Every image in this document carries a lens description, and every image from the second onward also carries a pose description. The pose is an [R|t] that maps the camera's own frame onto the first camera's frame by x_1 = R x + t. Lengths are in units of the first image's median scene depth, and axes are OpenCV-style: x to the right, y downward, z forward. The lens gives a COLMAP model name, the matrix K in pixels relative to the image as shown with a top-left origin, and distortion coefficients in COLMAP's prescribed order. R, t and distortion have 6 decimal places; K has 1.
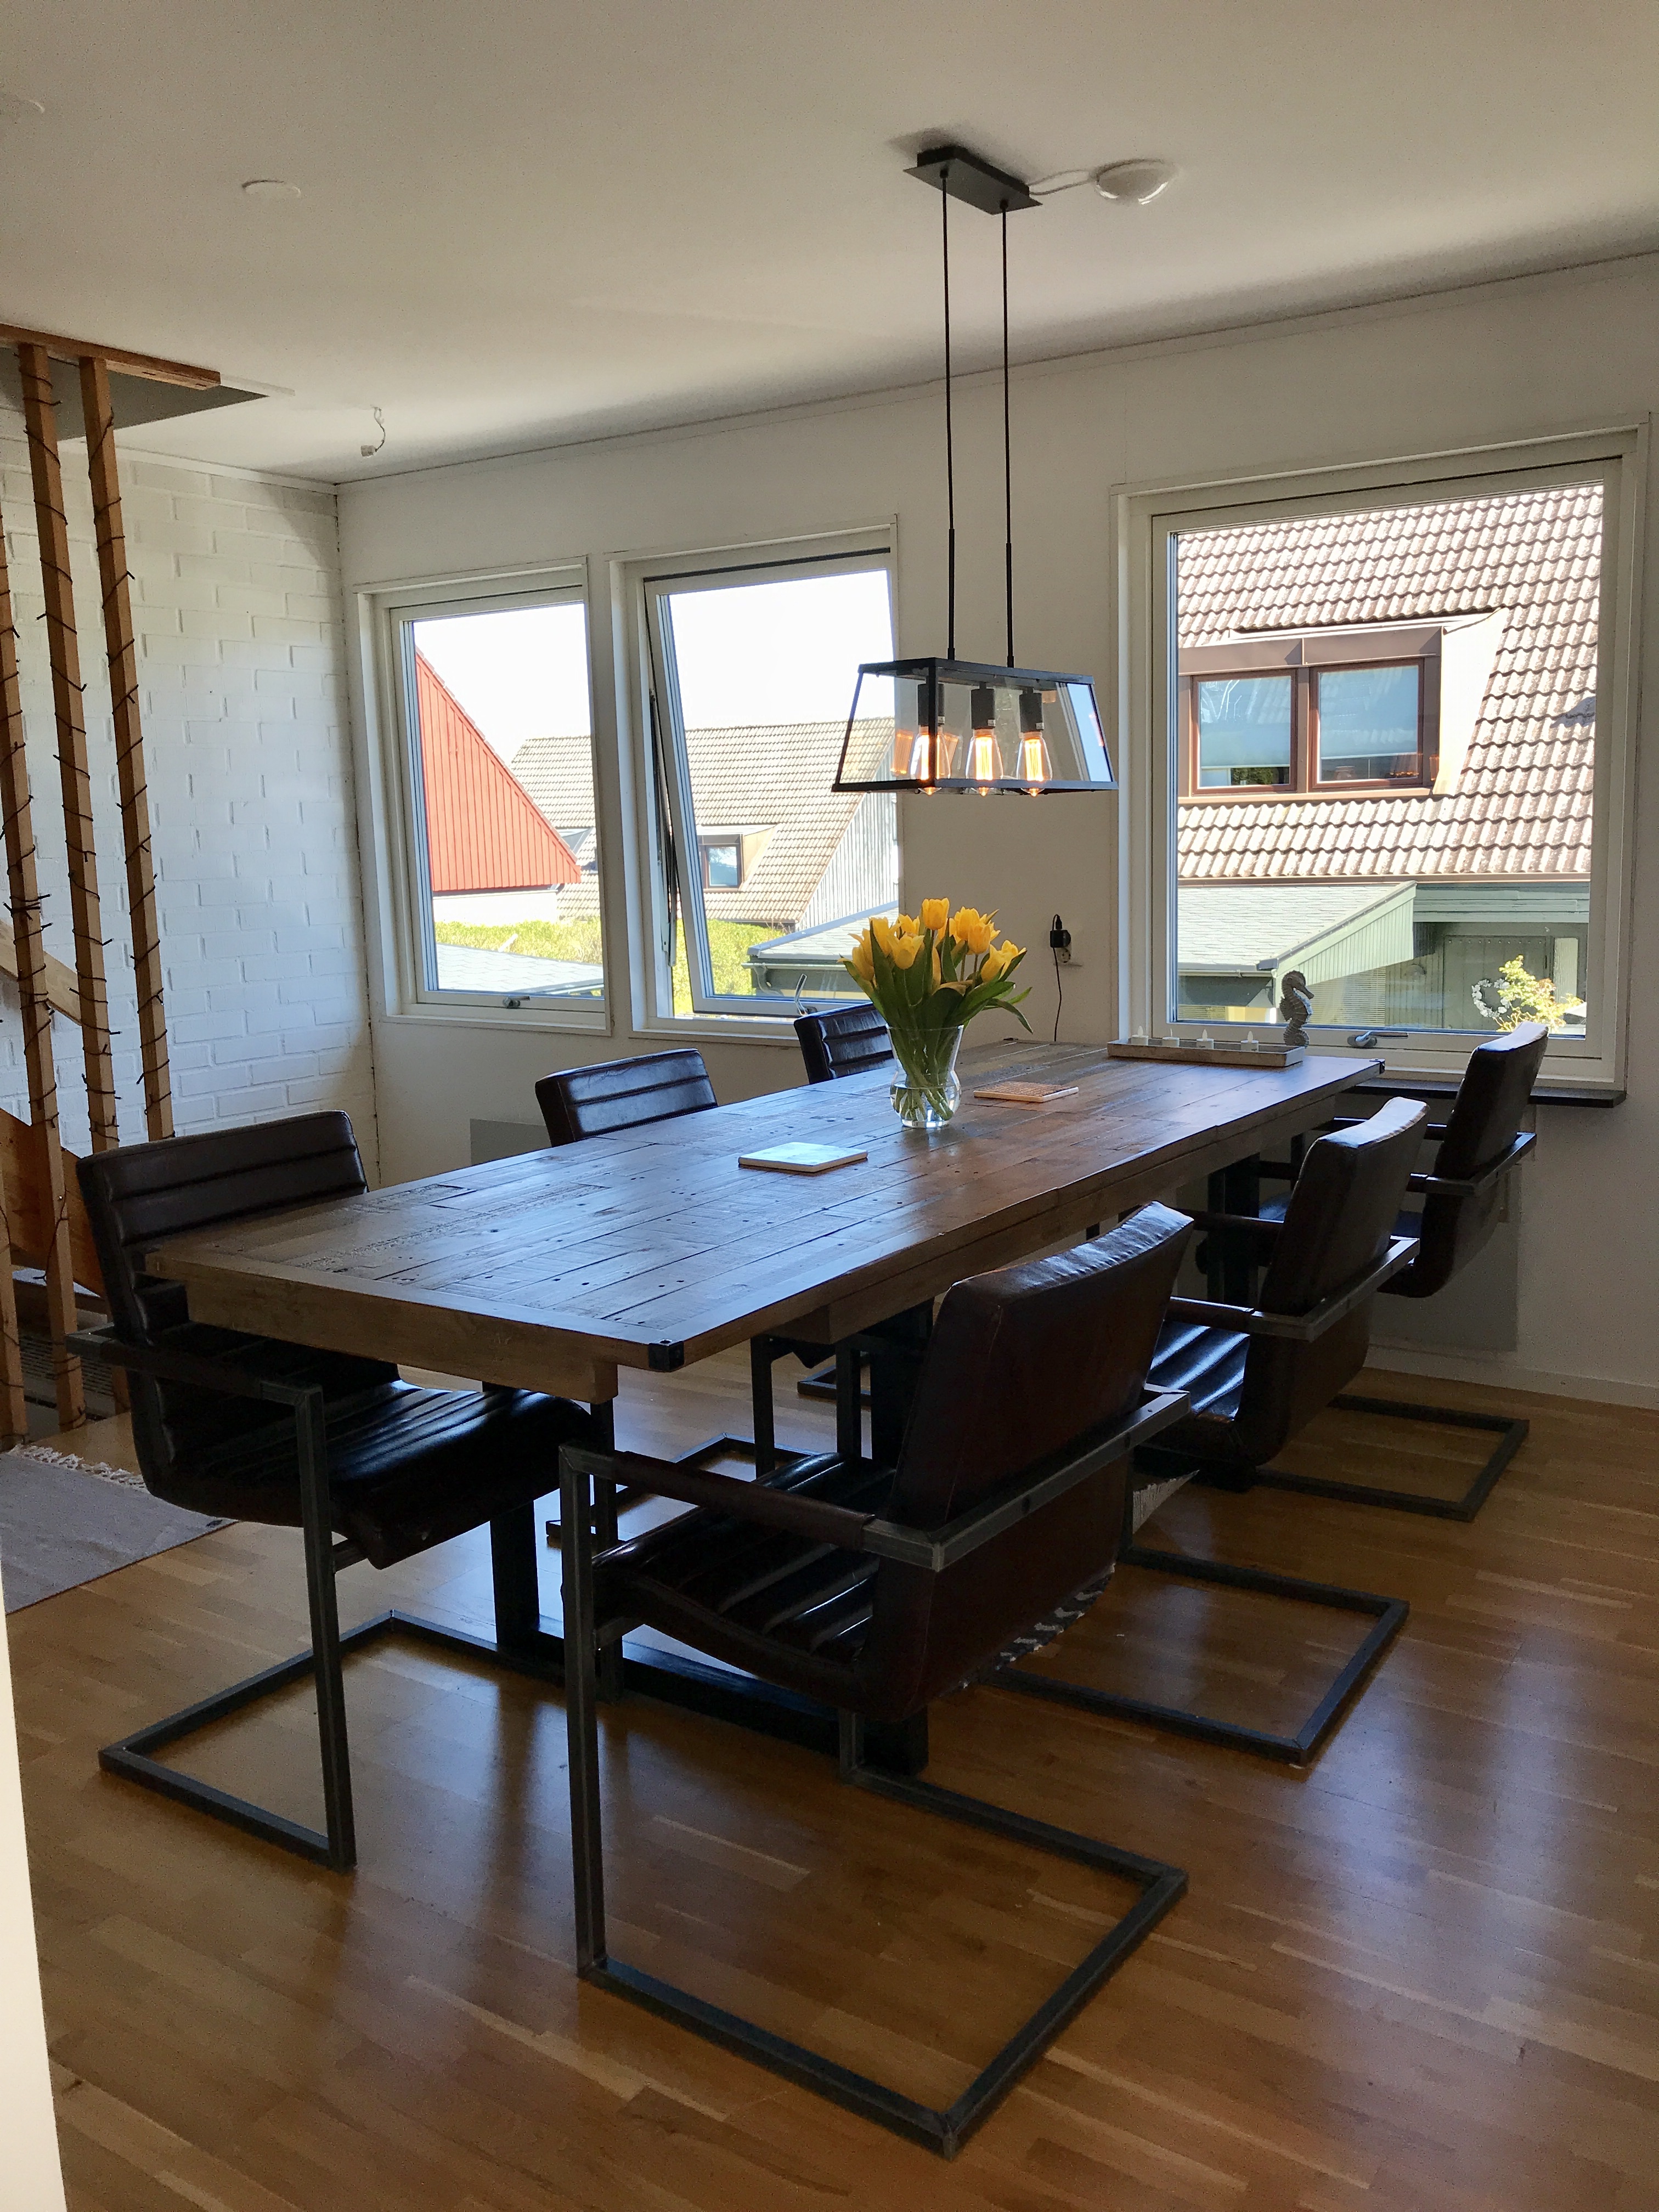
lens RADIAL K [[1797.8, 0, 834.3], [0, 1797.8, 1047.7], [0, 0, 1]] dist [0.118542, -0.450116]
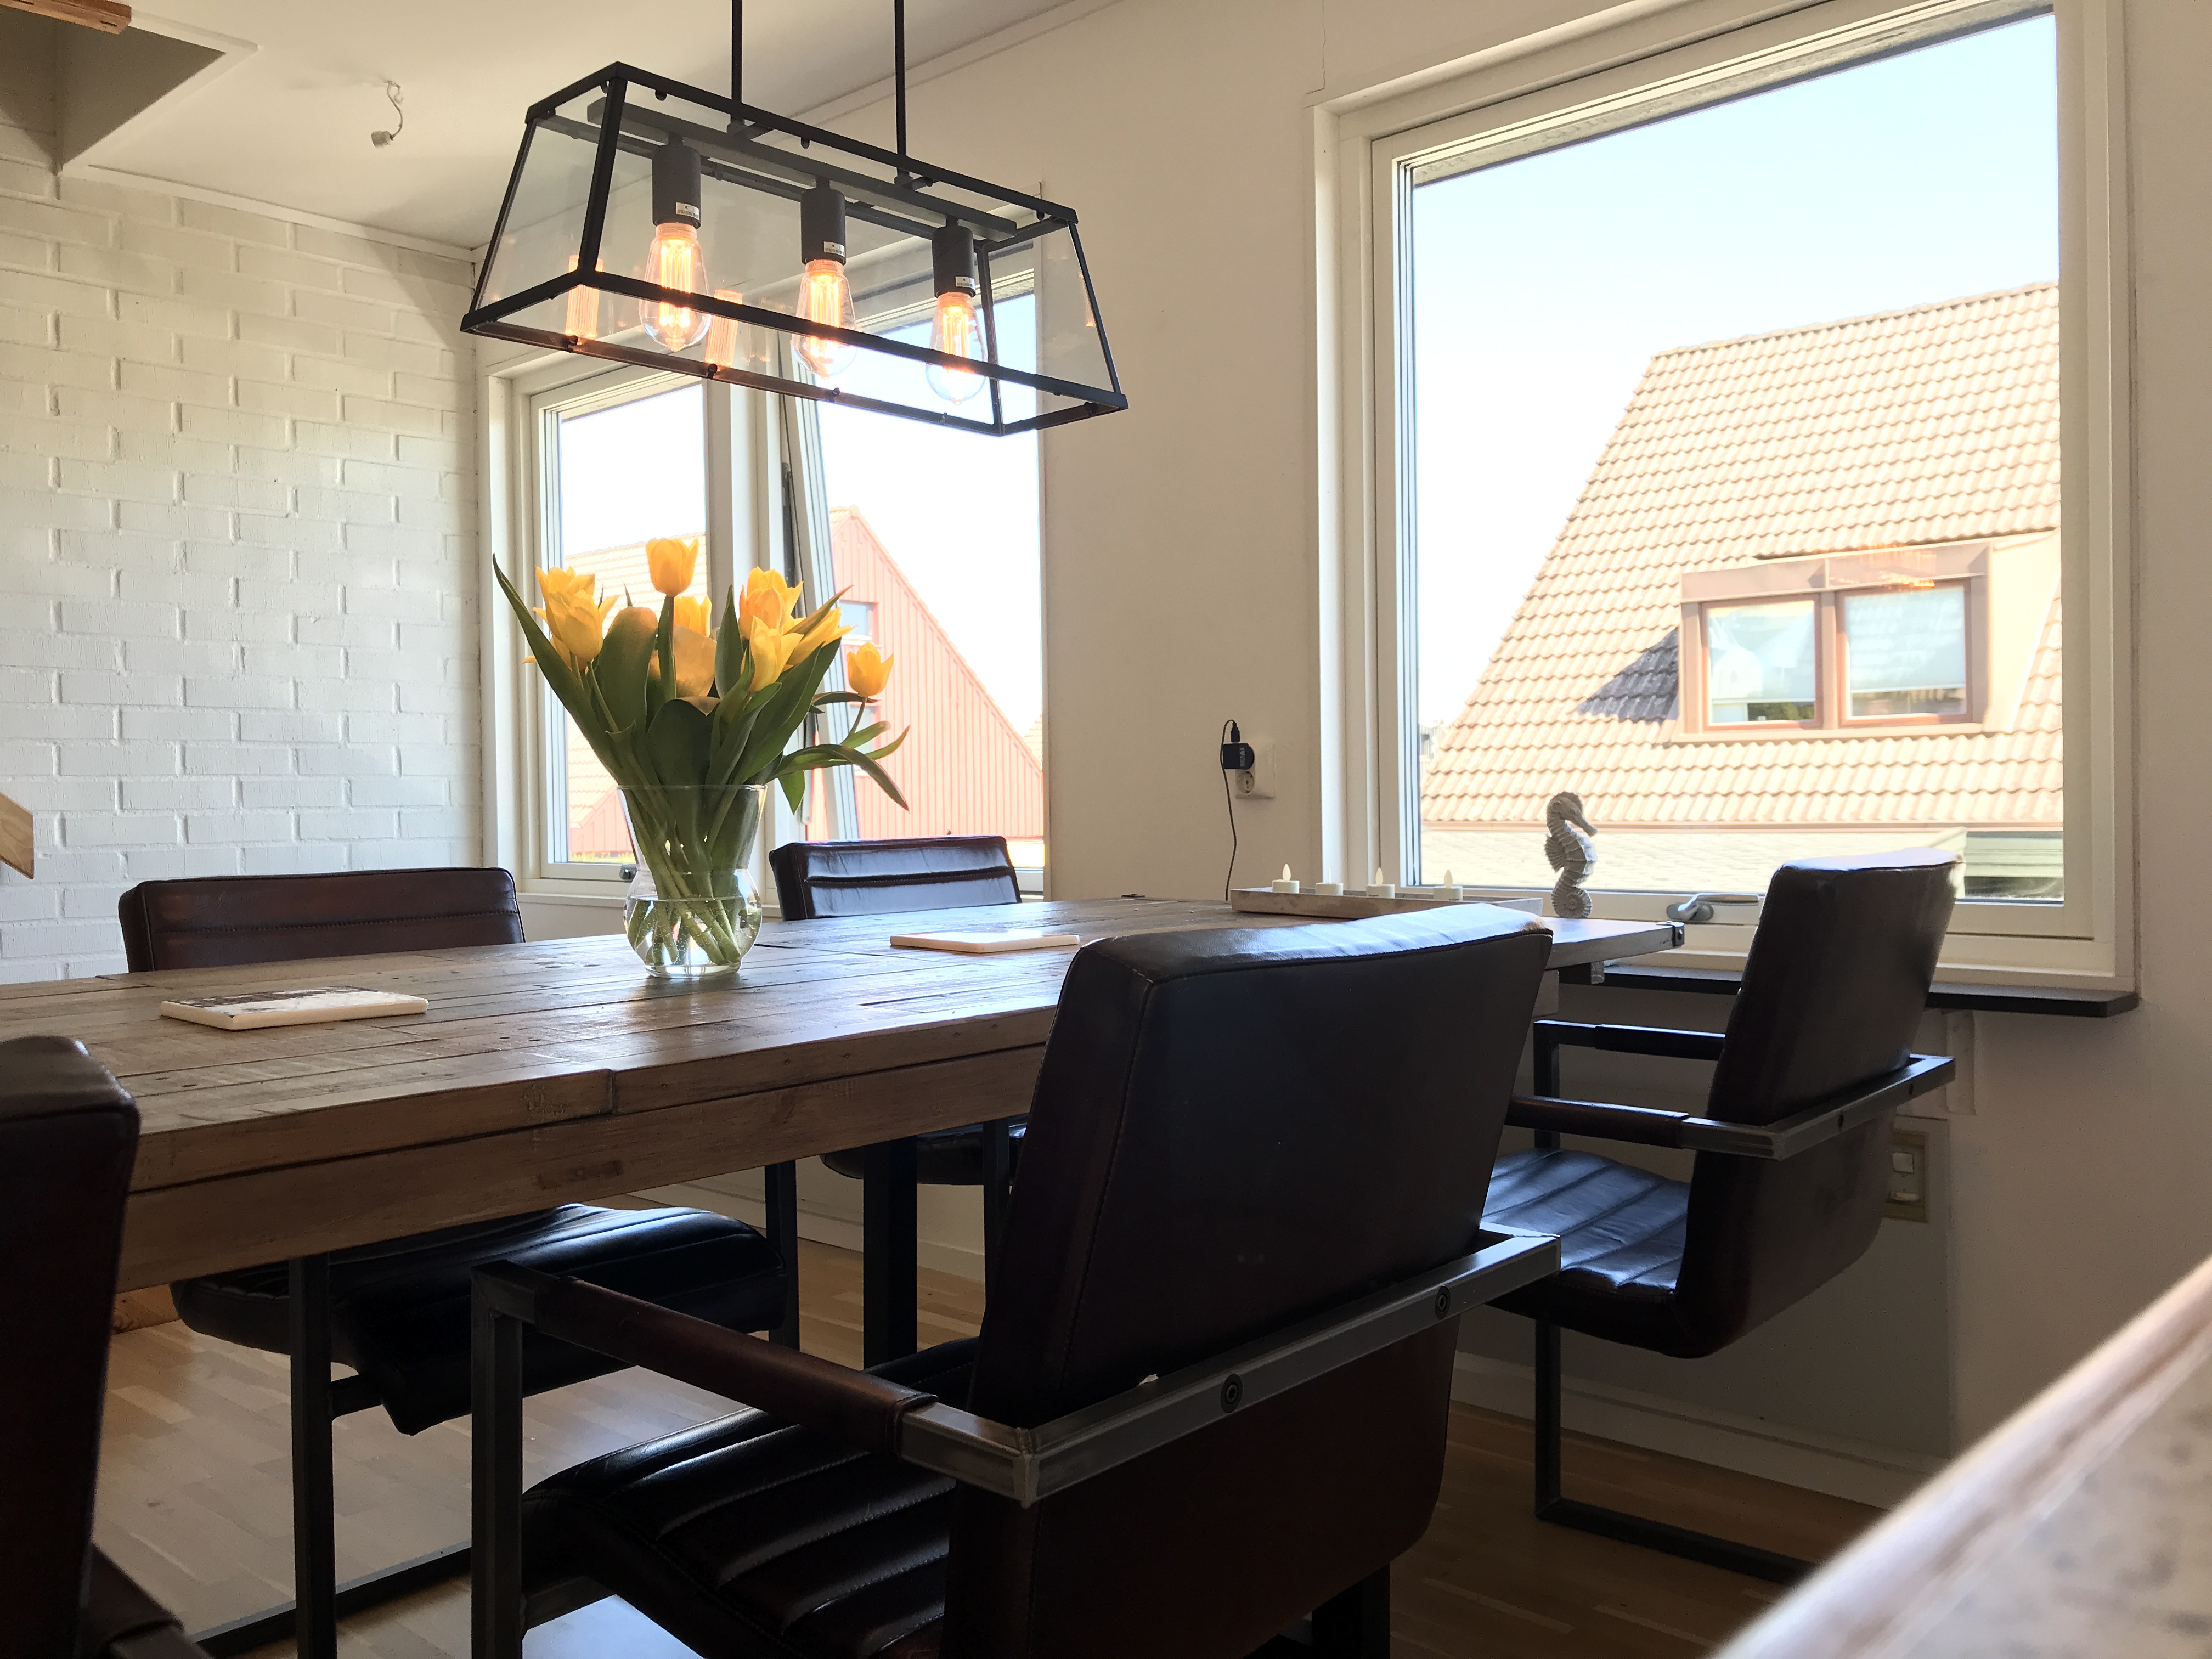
lens RADIAL K [[1794.7, 0, 1106.5], [0, 1794.7, 785.6], [0, 0, 1]] dist [-0.013124, 0.019899]
pose [[0.987331, 0.010528, -0.158326, 0.049994], [-0.031227, 0.991175, -0.128828, 0.010164], [0.155572, 0.132139, 0.978947, 0.094670]]
